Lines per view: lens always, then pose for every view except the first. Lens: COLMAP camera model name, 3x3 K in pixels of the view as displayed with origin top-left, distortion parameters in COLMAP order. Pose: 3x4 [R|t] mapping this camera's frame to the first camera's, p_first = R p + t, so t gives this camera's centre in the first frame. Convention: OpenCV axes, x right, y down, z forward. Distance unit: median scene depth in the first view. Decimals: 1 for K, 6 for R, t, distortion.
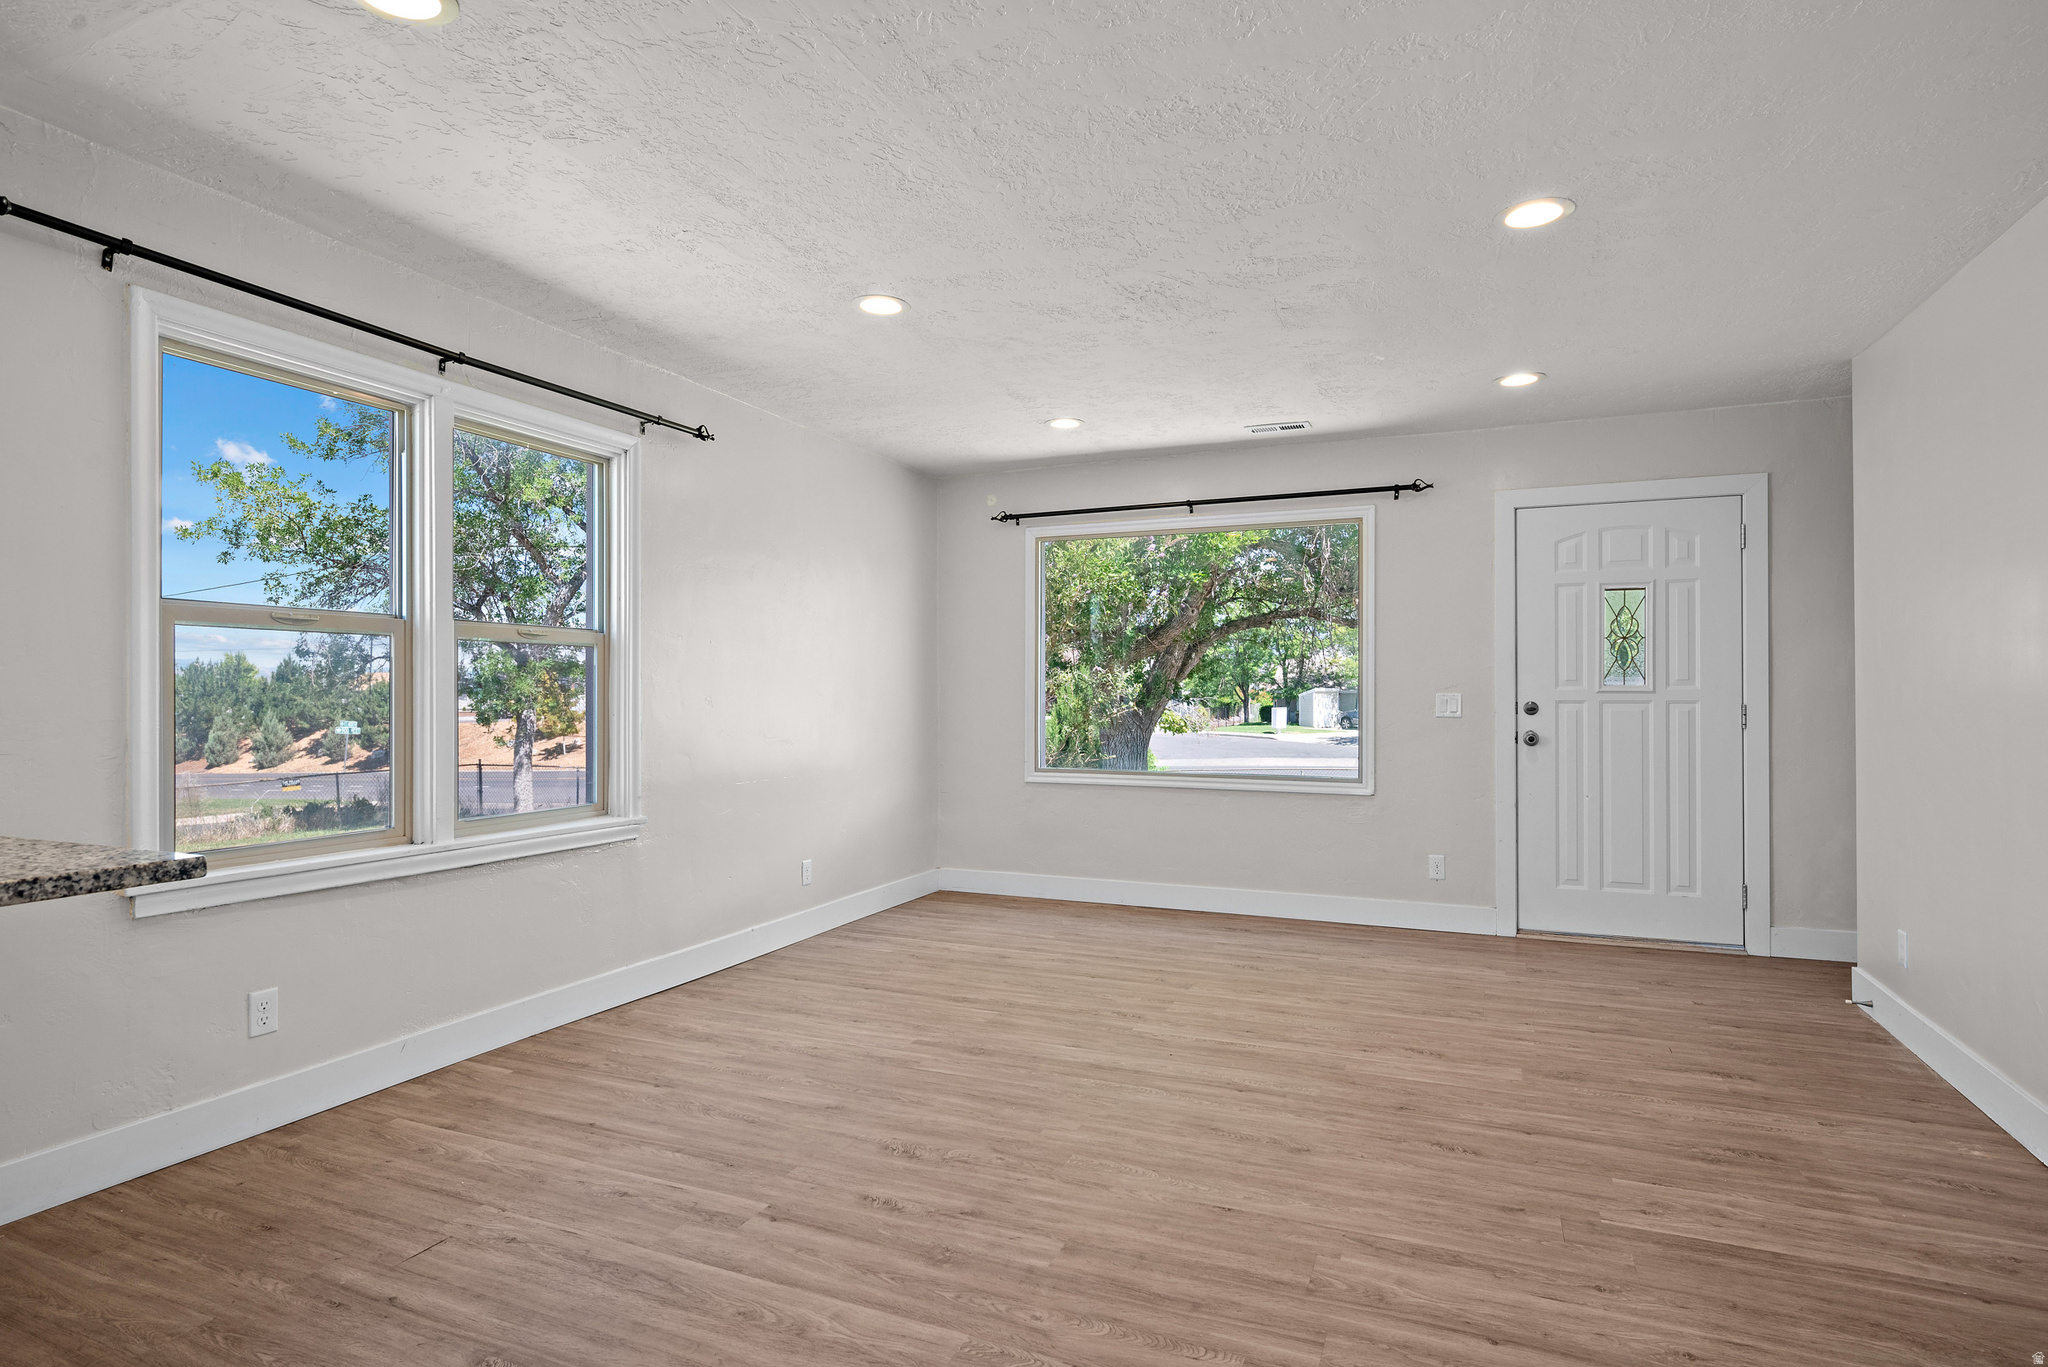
lens RADIAL K [[1066.9, 0, 1024.0], [0, 1066.9, 683.5], [0, 0, 1]] dist [-0.008242, 0.001154]
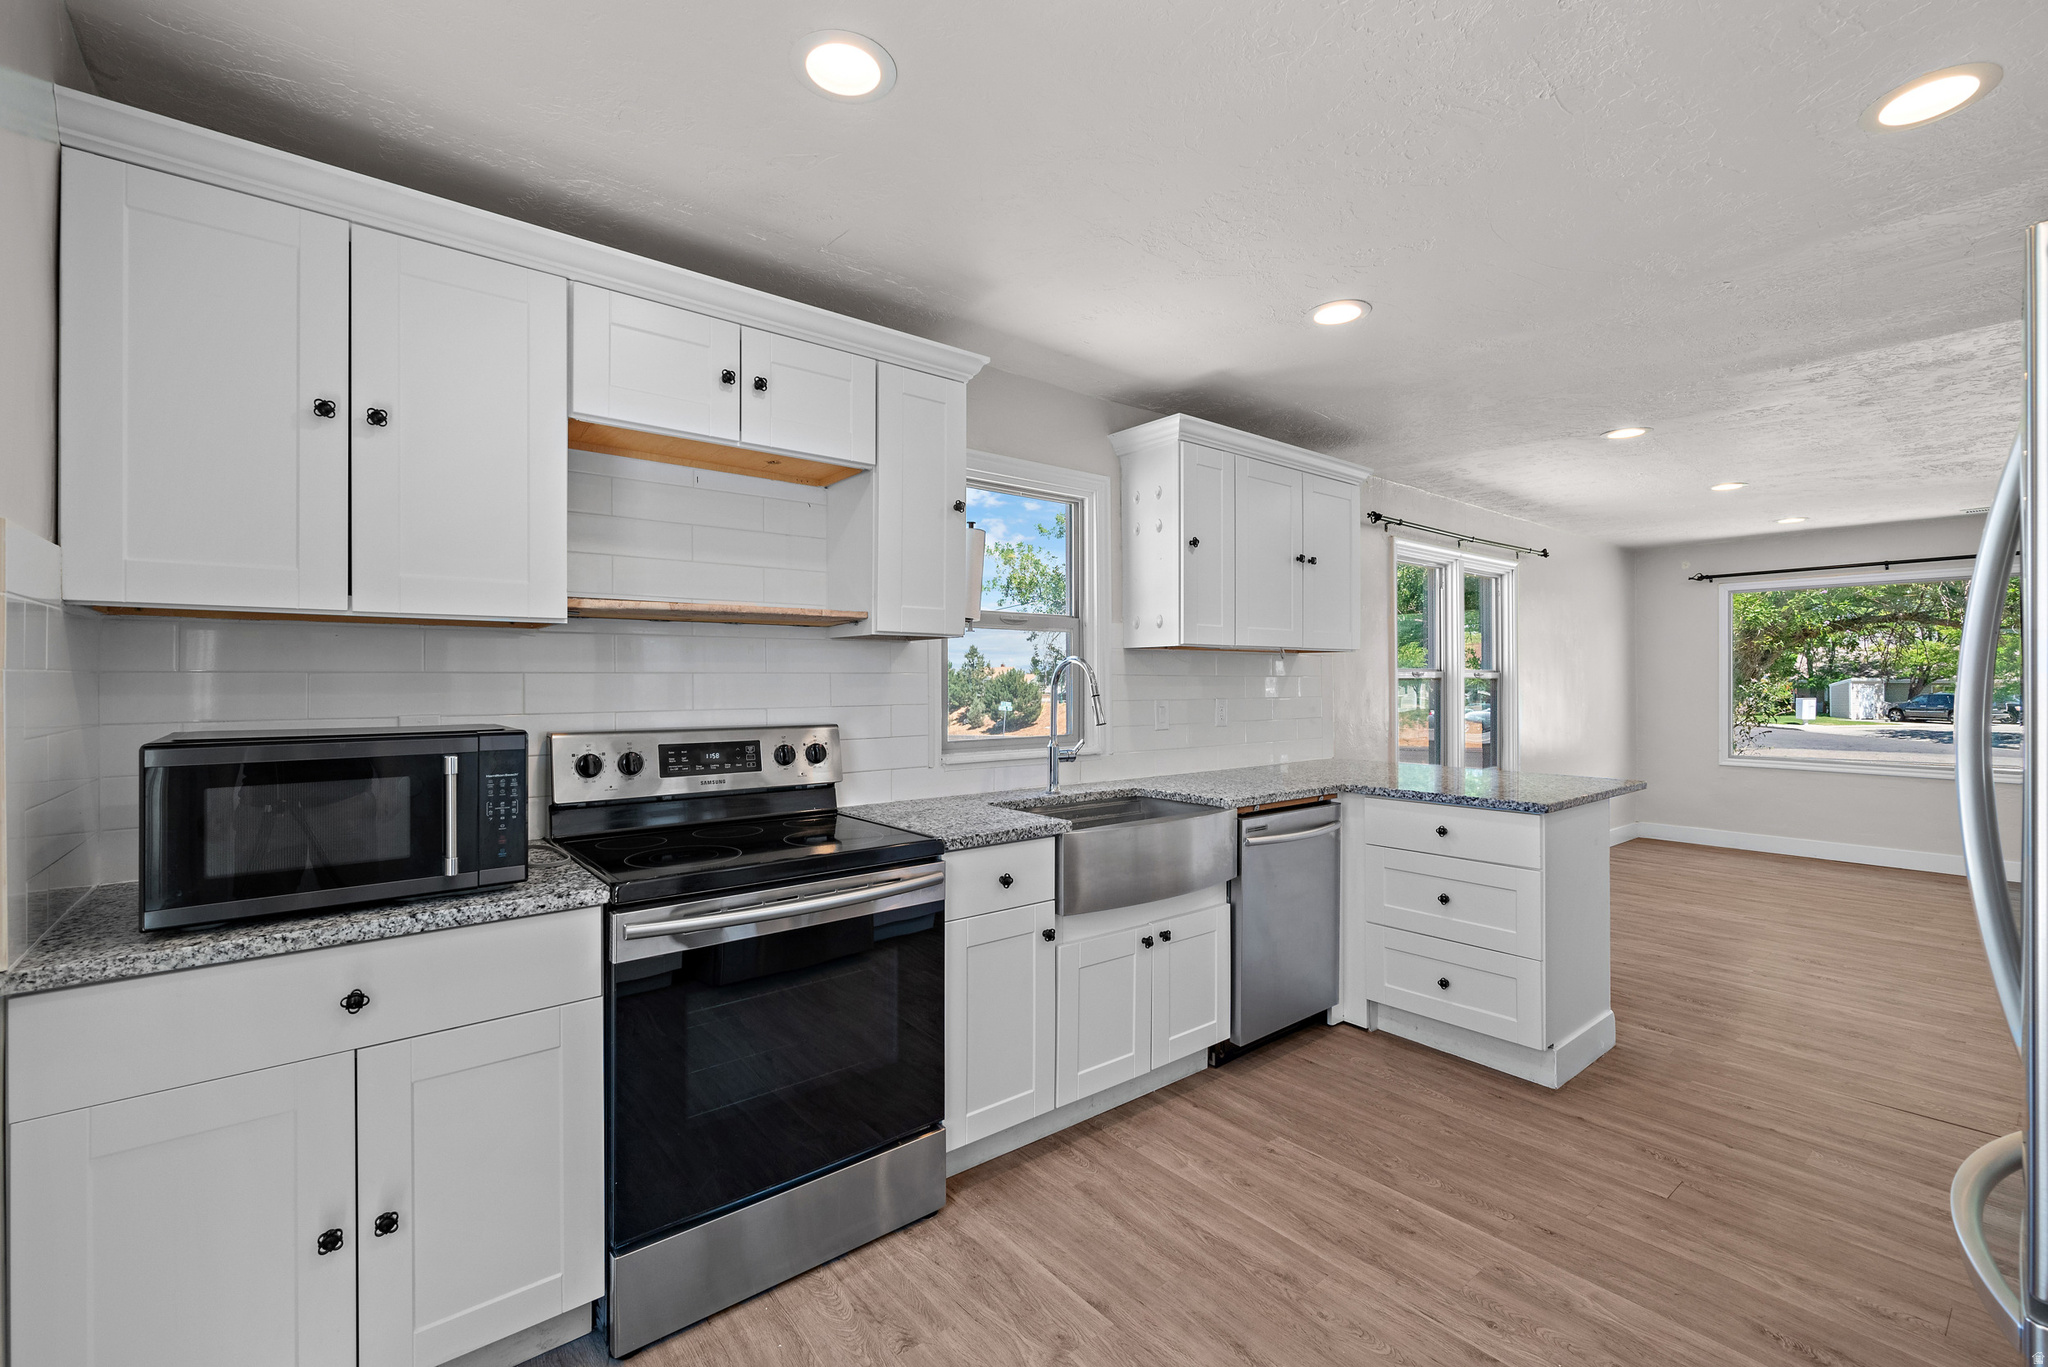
lens RADIAL K [[867.7, 0, 1028.0], [0, 867.7, 678.3], [0, 0, 1]] dist [-0.000636, 0.000358]
pose [[0.886962, -0.000702, -0.461841, -0.493686], [0.003897, 0.999975, 0.005964, -0.057295], [0.461825, -0.007090, 0.886943, -0.773630]]
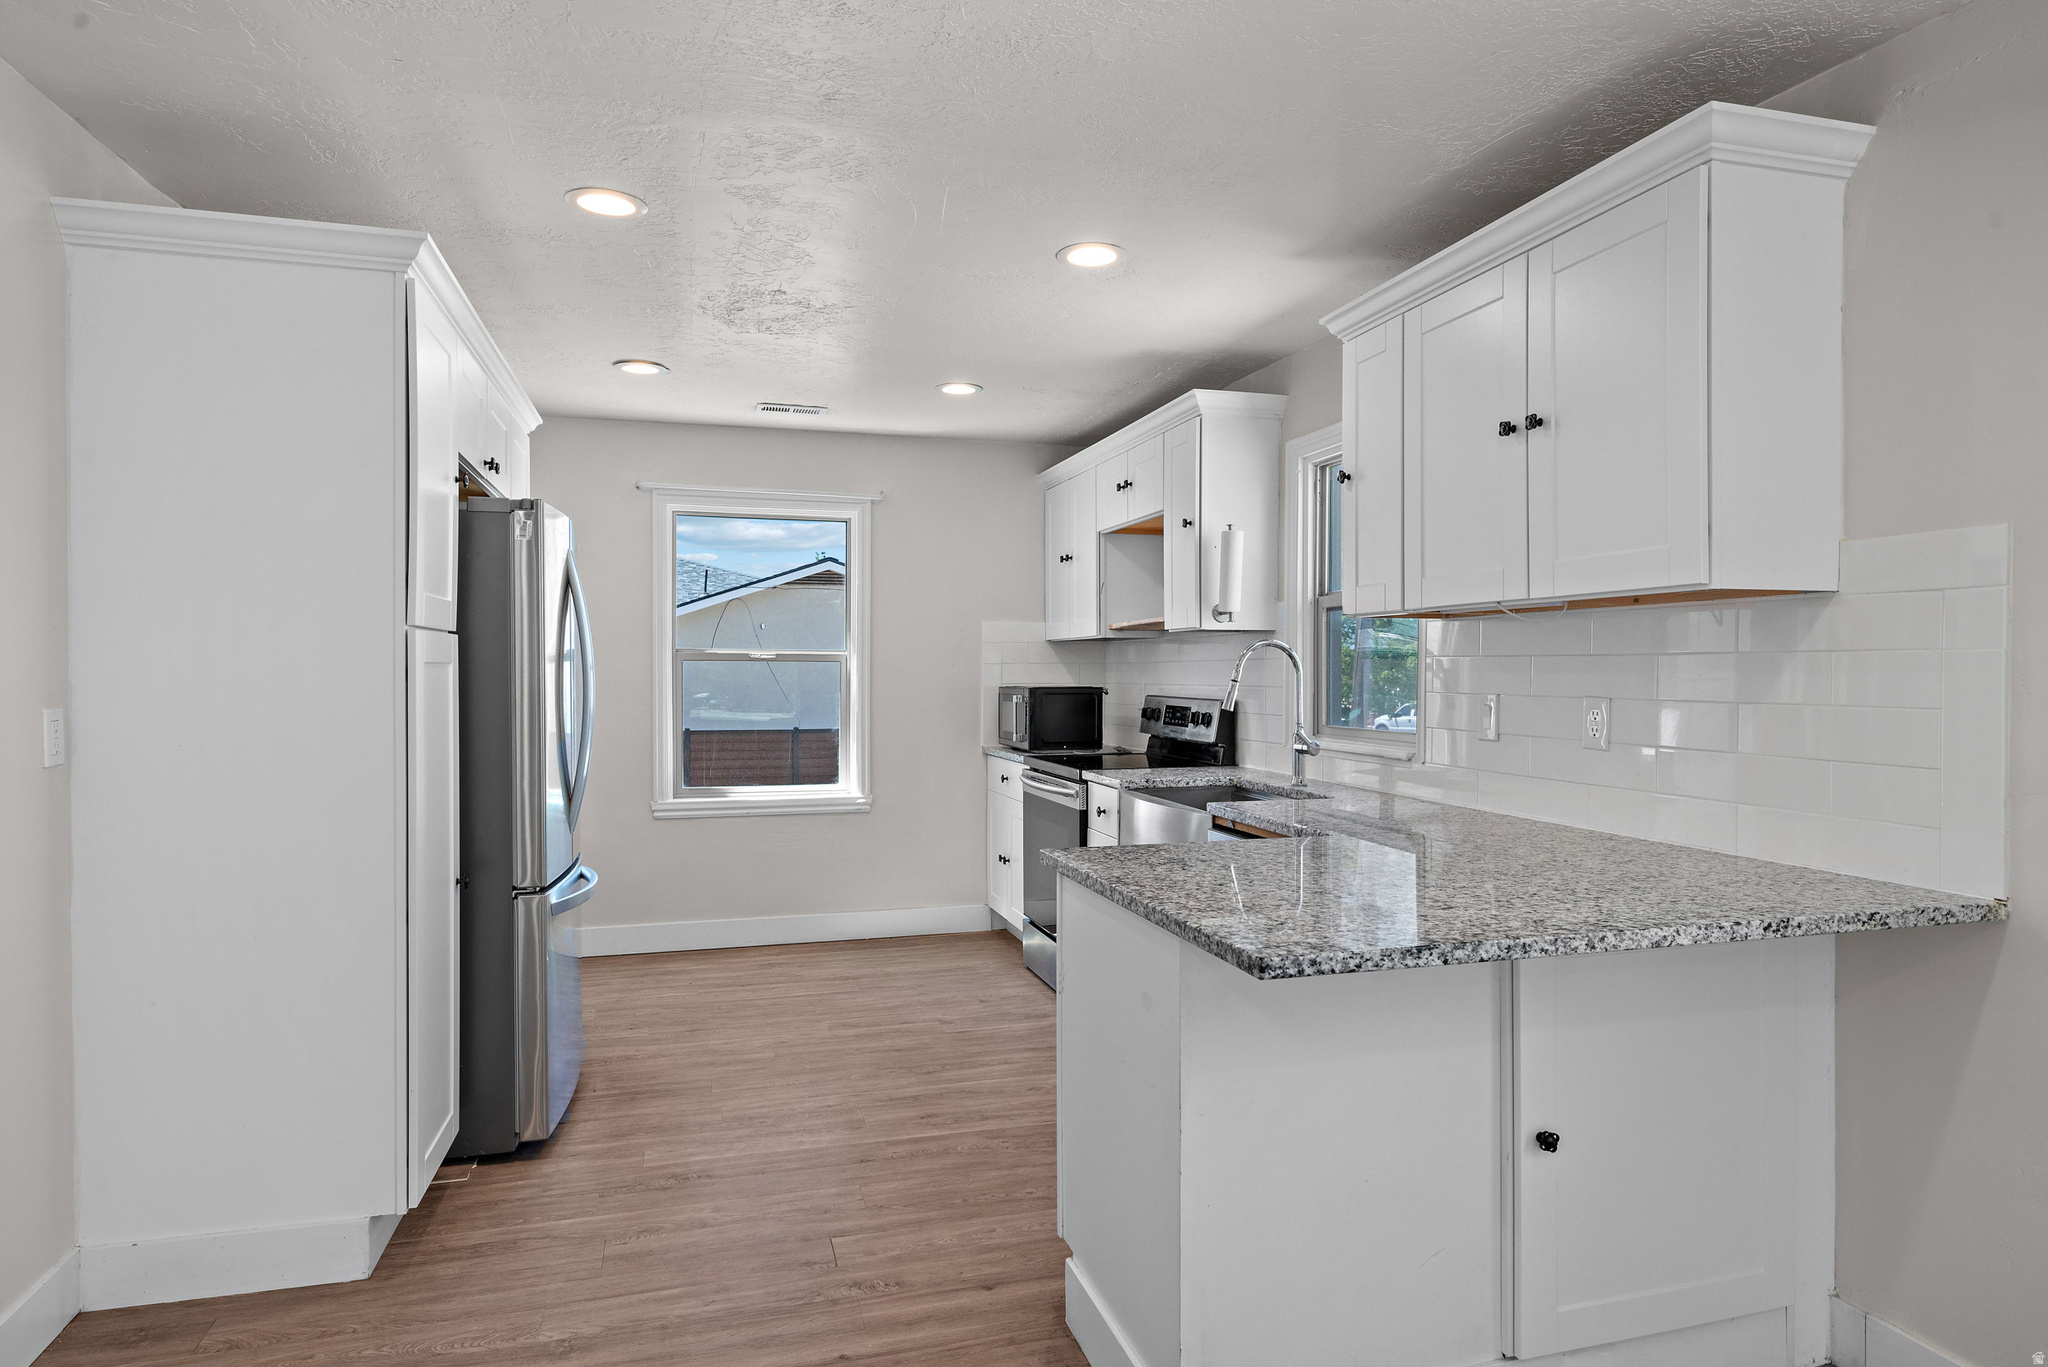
lens RADIAL K [[1194.7, 0, 1031.4], [0, 1194.7, 675.3], [0, 0, 1]] dist [0.001697, 0.000453]
pose [[-0.772761, 0.004441, -0.634681, 0.033412], [0.007567, 0.999969, -0.002216, -0.039480], [0.634652, -0.006515, -0.772771, 0.724233]]
